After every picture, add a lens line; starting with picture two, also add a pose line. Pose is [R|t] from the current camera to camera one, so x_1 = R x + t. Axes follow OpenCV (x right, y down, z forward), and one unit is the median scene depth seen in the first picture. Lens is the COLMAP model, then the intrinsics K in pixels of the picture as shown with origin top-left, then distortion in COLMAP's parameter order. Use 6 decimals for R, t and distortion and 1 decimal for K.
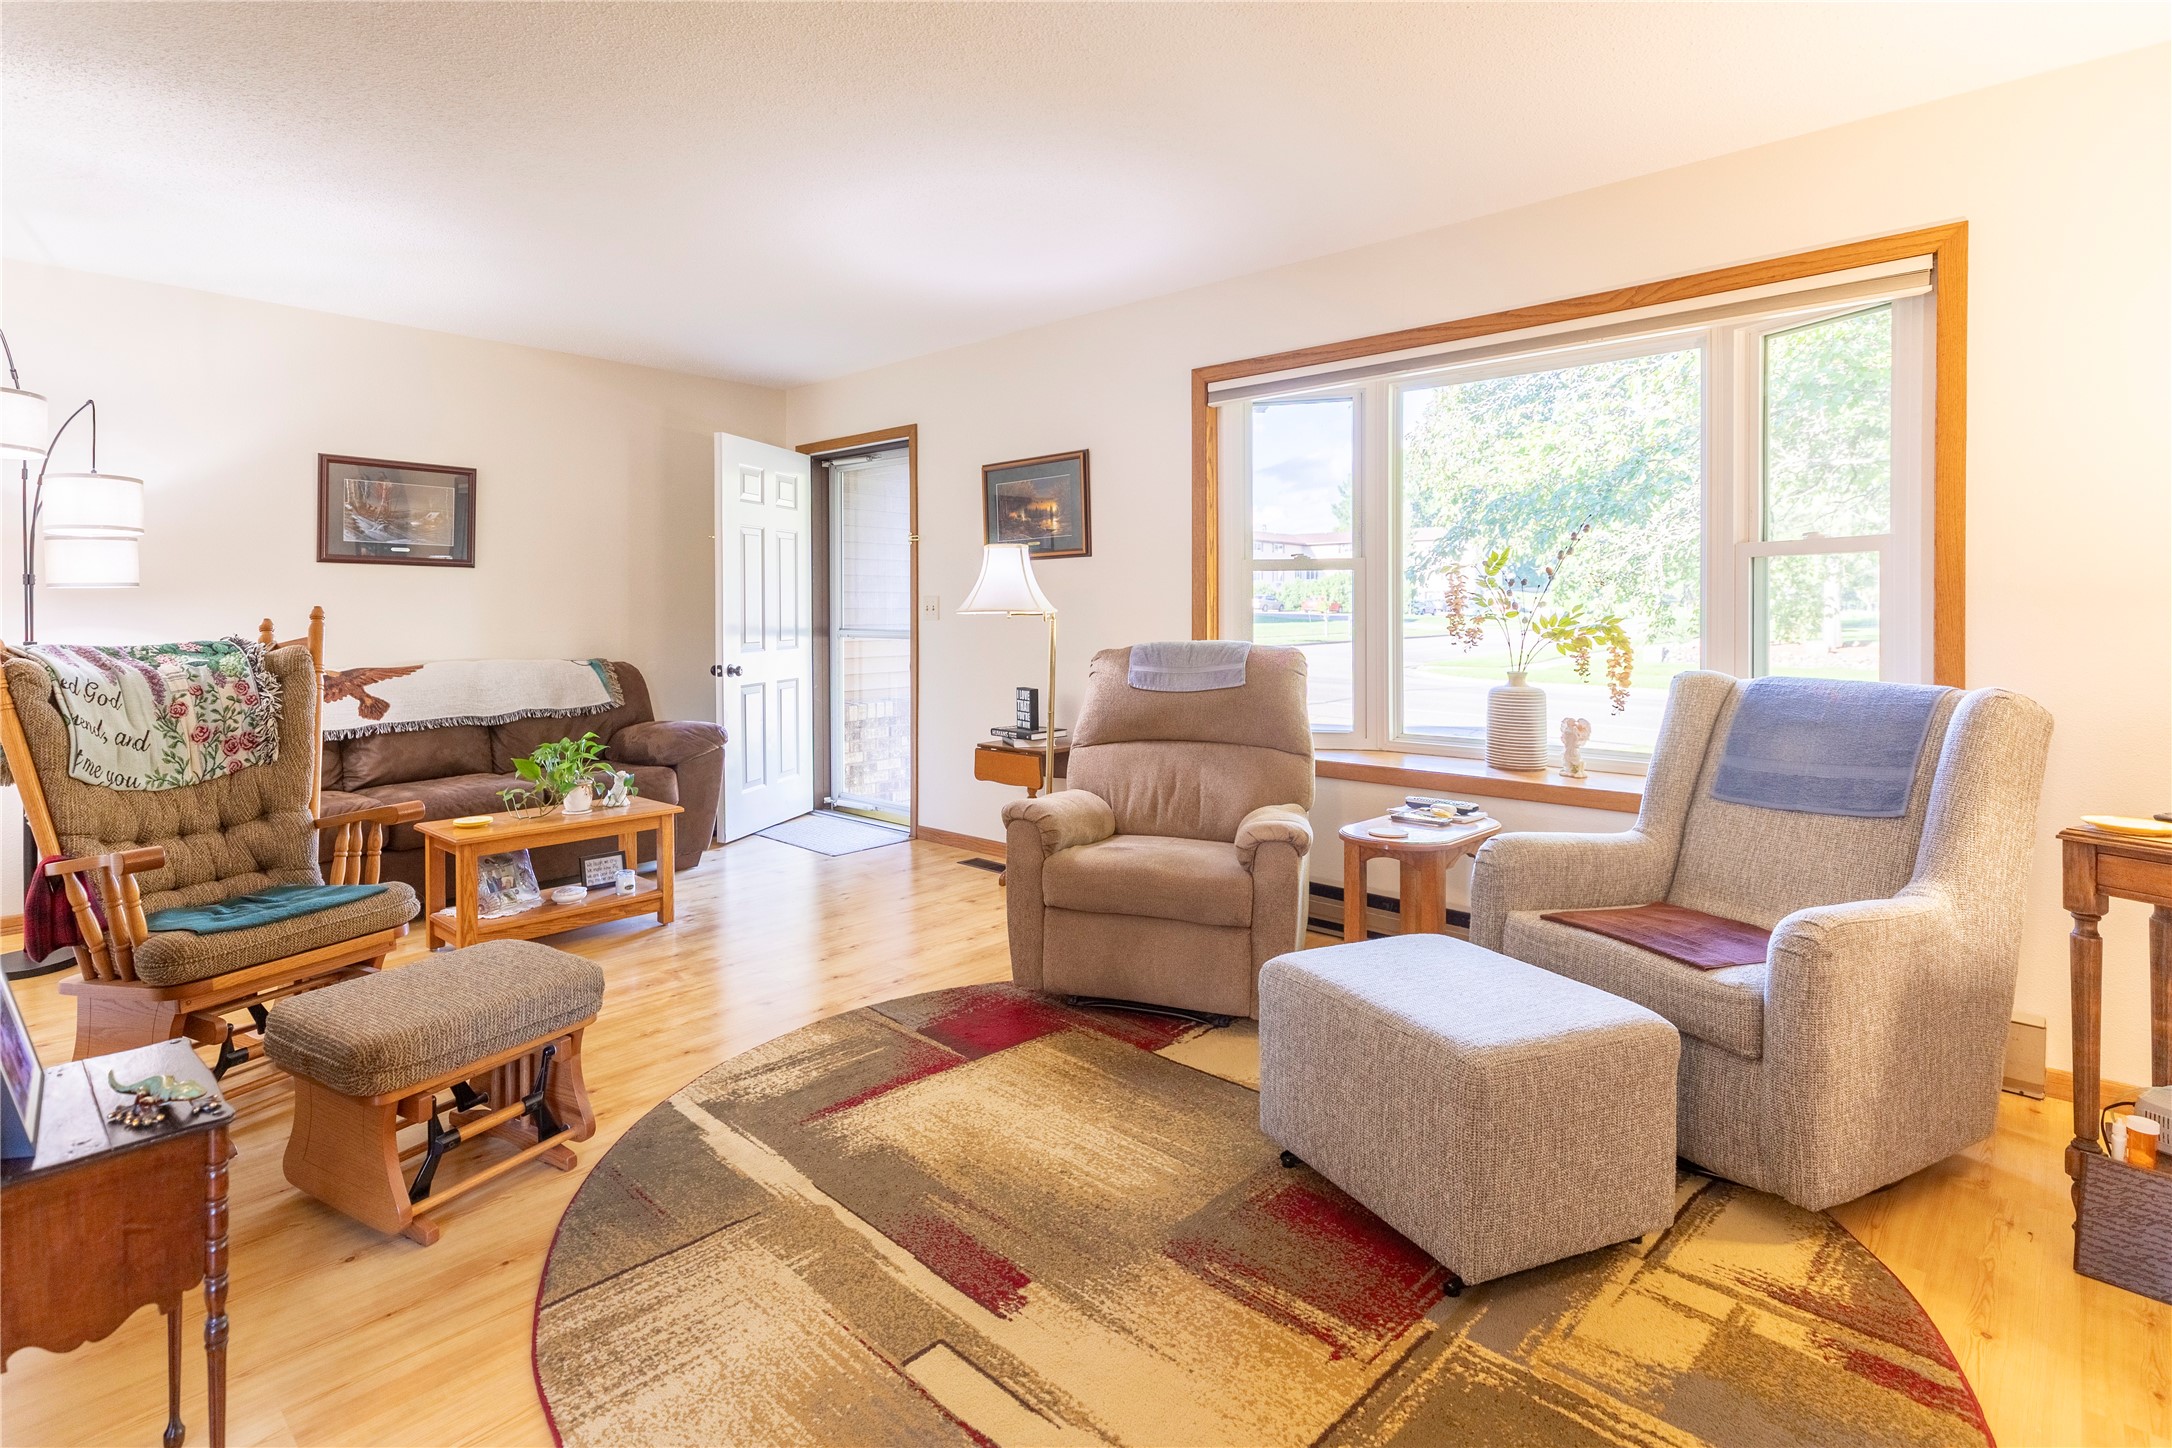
lens RADIAL K [[1093.9, 0, 963.6], [0, 1093.9, 610.8], [0, 0, 1]] dist [0.022691, 0.000143]
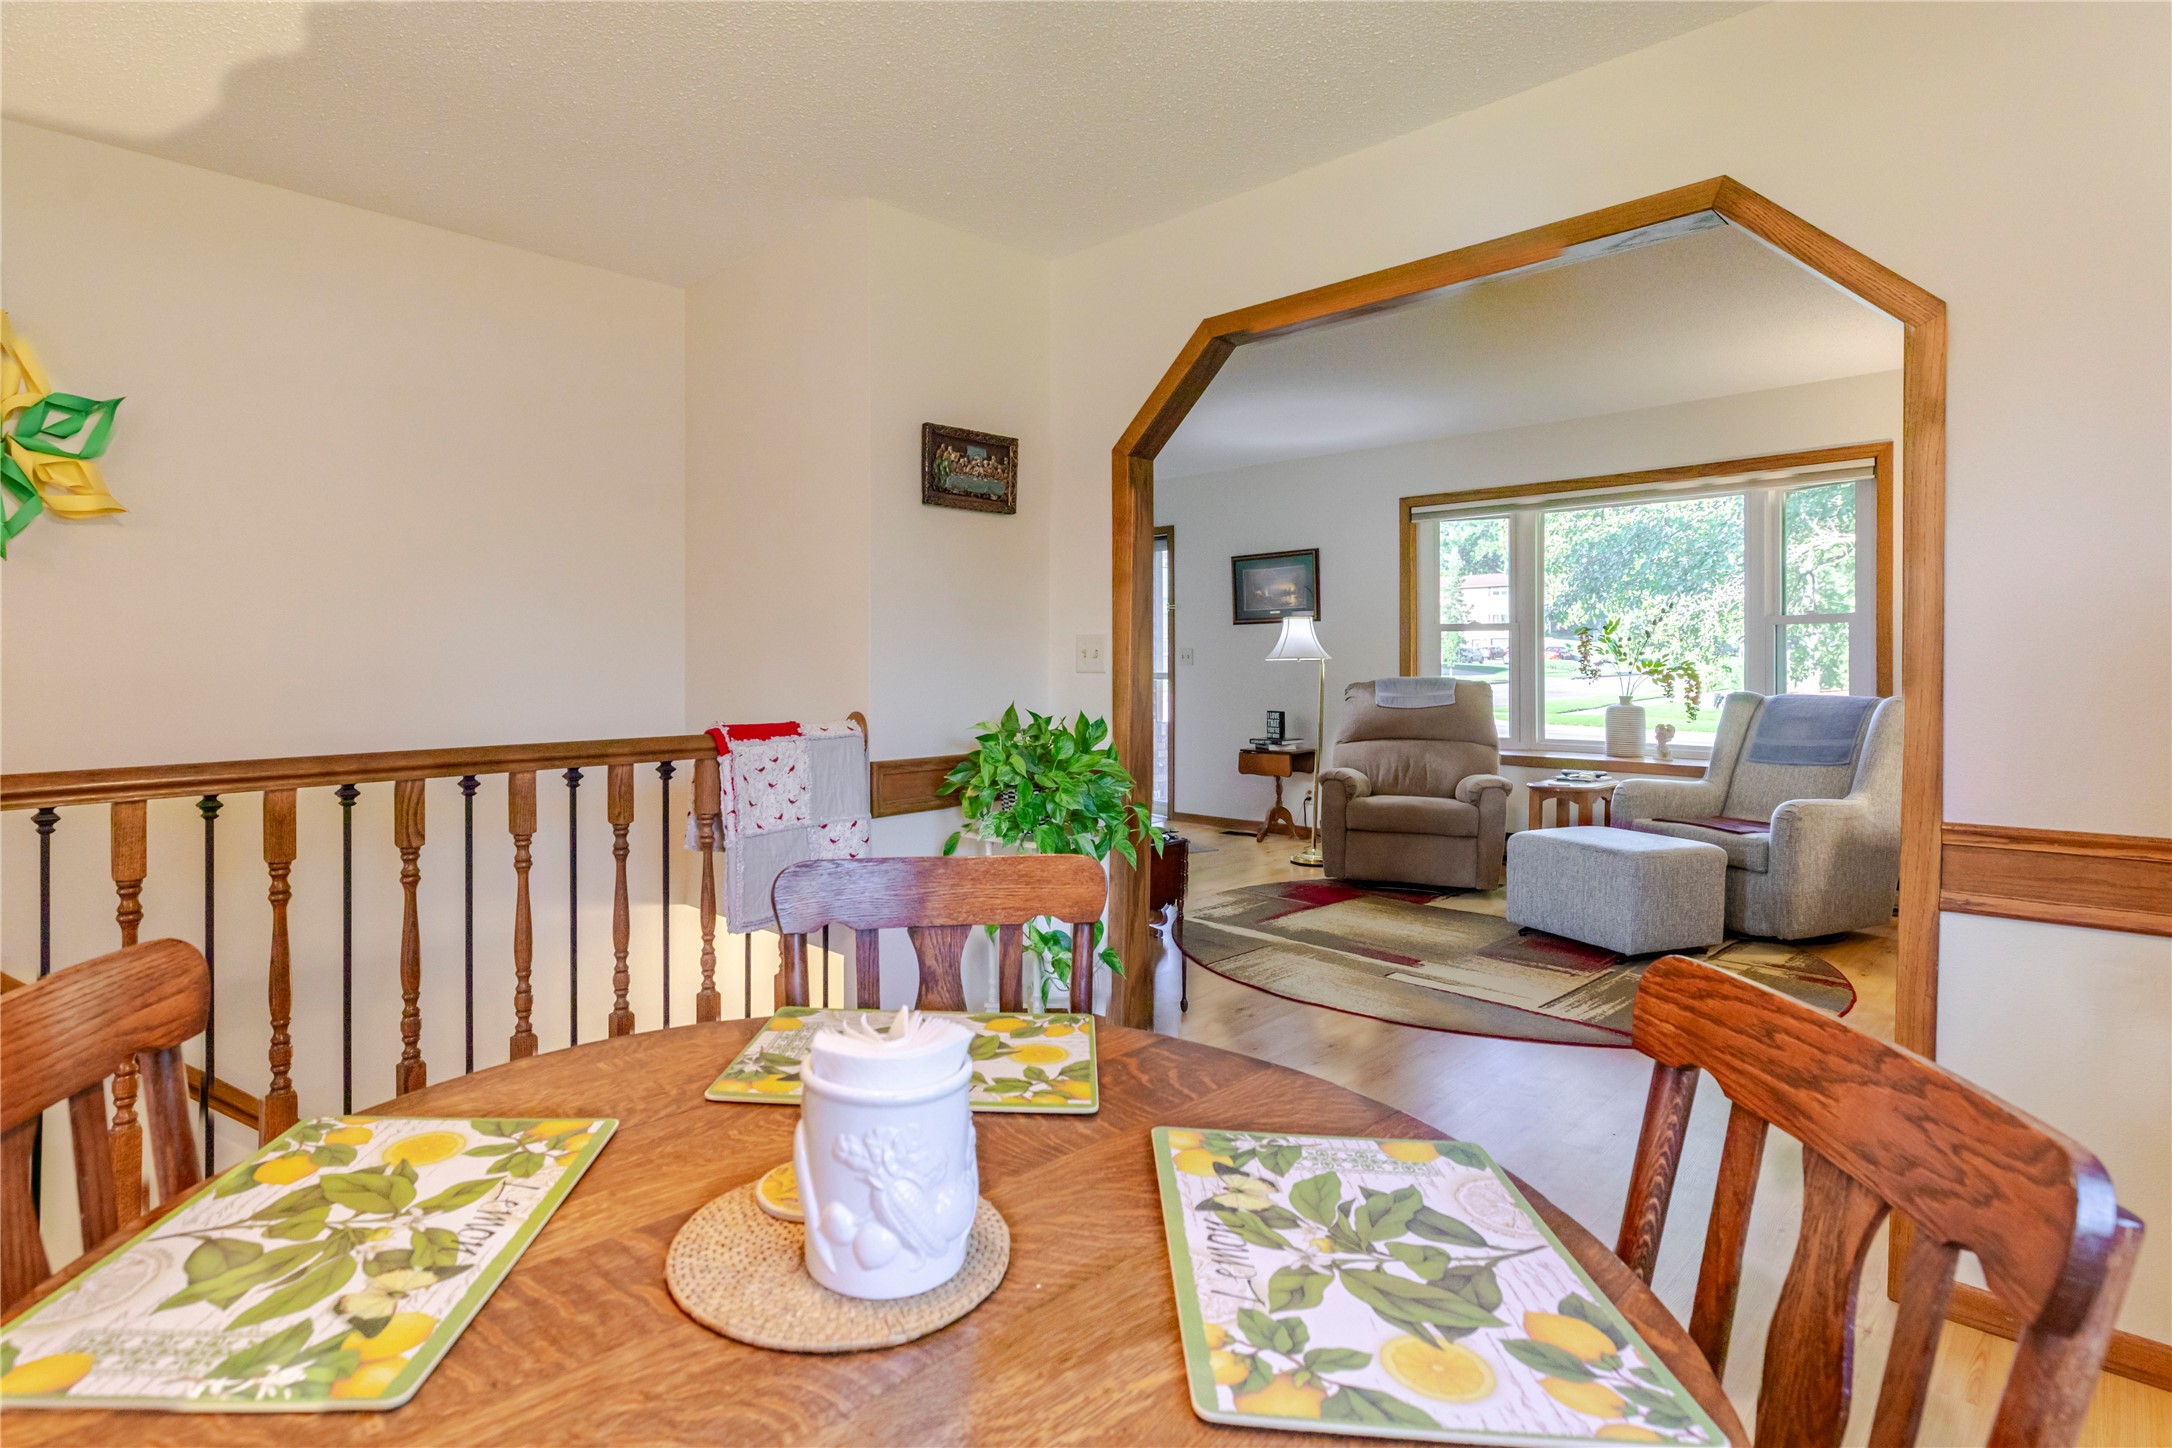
lens RADIAL K [[964.0, 0, 1033.9], [0, 964.0, 669.1], [0, 0, 1]] dist [0.004254, 0.000009]
pose [[0.998671, 0.001160, -0.051517, -0.320031], [-0.000826, 0.999979, 0.006503, 0.009501], [0.051524, -0.006452, 0.998651, -0.500251]]
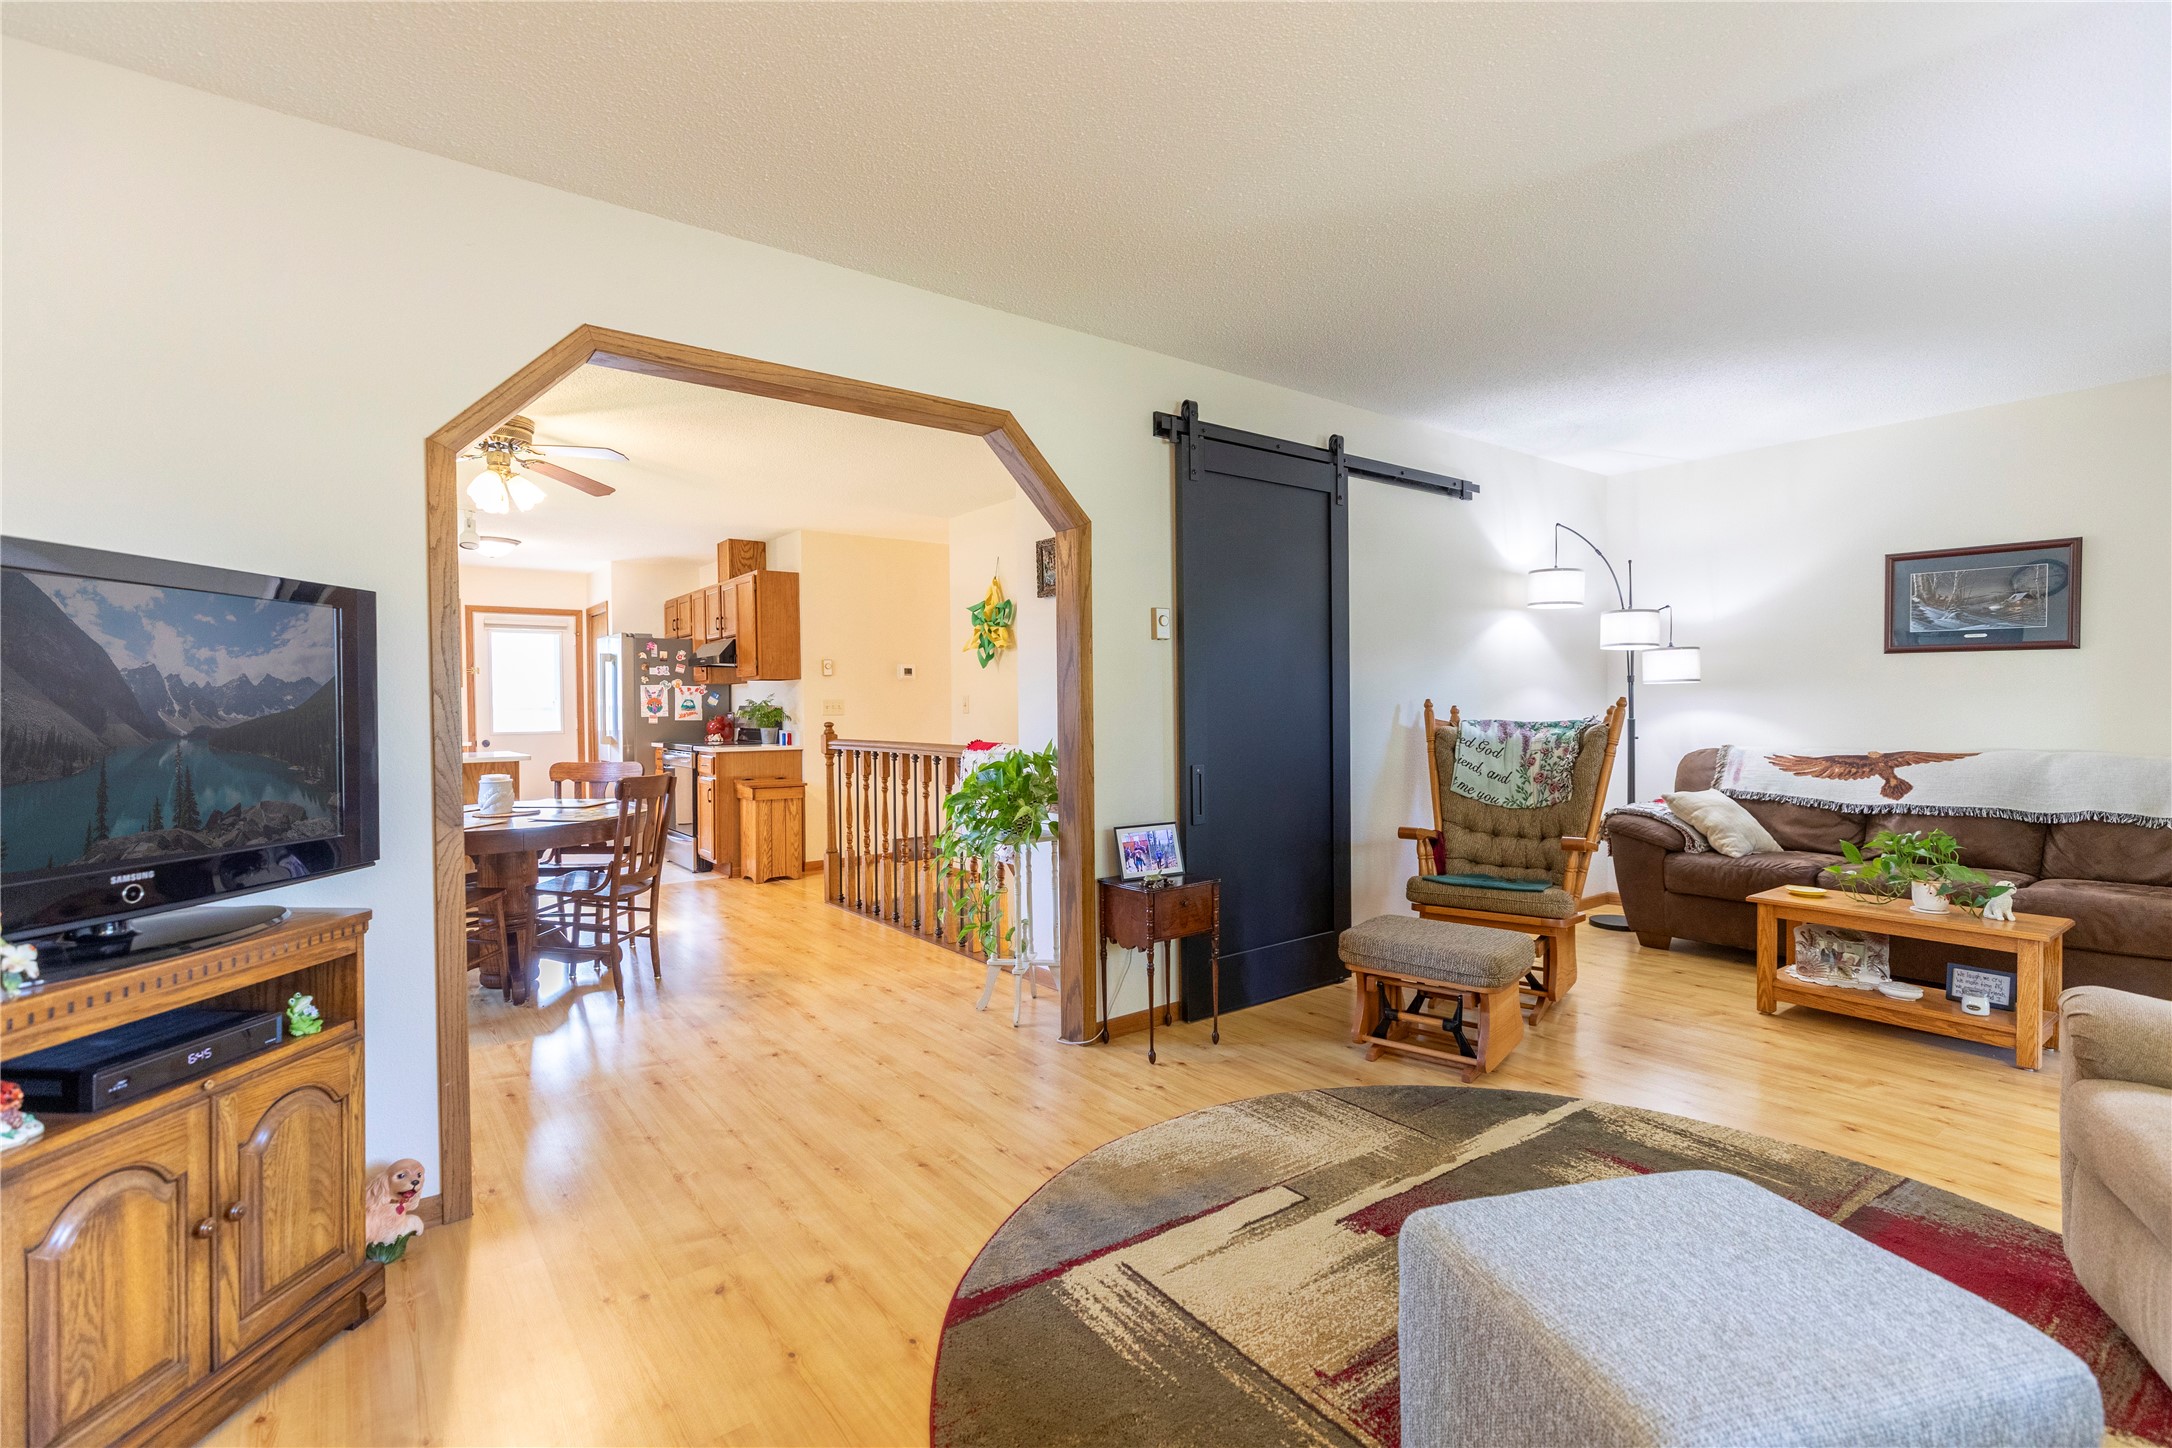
lens RADIAL K [[975.7, 0, 1086.0], [0, 975.7, 724.0], [0, 0, 1]] dist [-0.000327, -0.000117]
pose [[-0.121004, 0.023171, -0.992381, 0.681091], [0.006843, 0.999723, 0.022508, -0.001691], [0.992628, -0.004067, -0.121129, 0.457713]]
